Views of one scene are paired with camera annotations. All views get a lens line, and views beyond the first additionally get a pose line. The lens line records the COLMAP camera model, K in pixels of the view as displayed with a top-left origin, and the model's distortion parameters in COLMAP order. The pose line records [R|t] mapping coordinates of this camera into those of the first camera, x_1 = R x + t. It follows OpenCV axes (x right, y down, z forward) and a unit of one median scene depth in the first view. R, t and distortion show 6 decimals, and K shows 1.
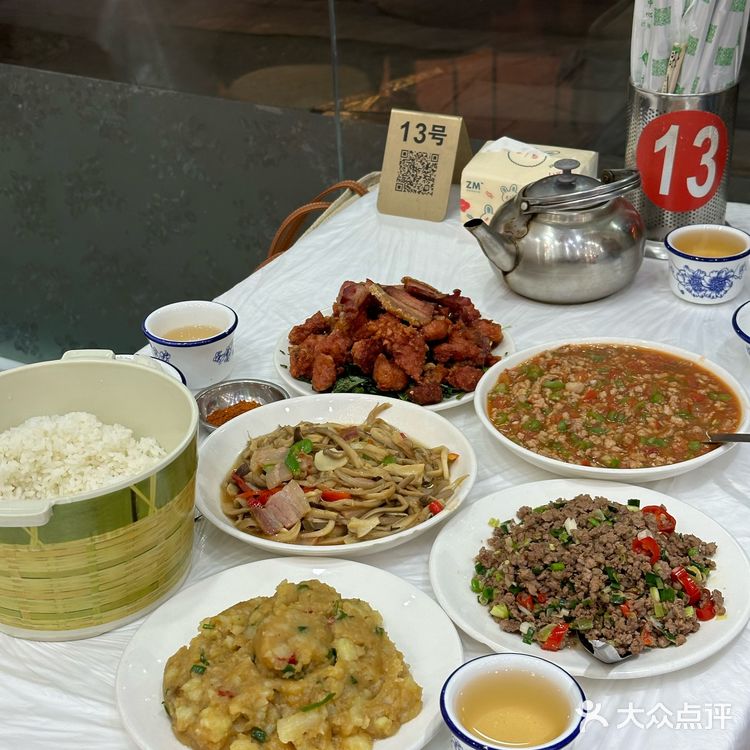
lens RADIAL K [[1385.9, 0, 369.7], [0, 1385.9, 382.0], [0, 0, 1]] dist [0.129336, 0.000000]
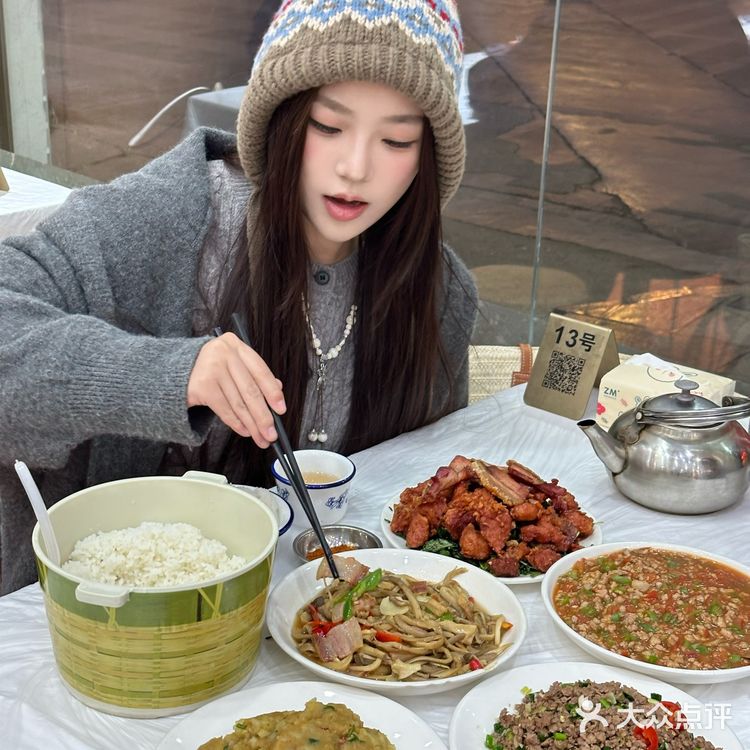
lens RADIAL K [[1385.9, 0, 381.6], [0, 1385.9, 371.1], [0, 0, 1]] dist [0.129336, 0.000000]
pose [[0.971476, 0.151514, -0.182421, 0.133796], [-0.176013, 0.976223, -0.126526, 0.014594], [0.158913, 0.155025, 0.975045, -0.114778]]
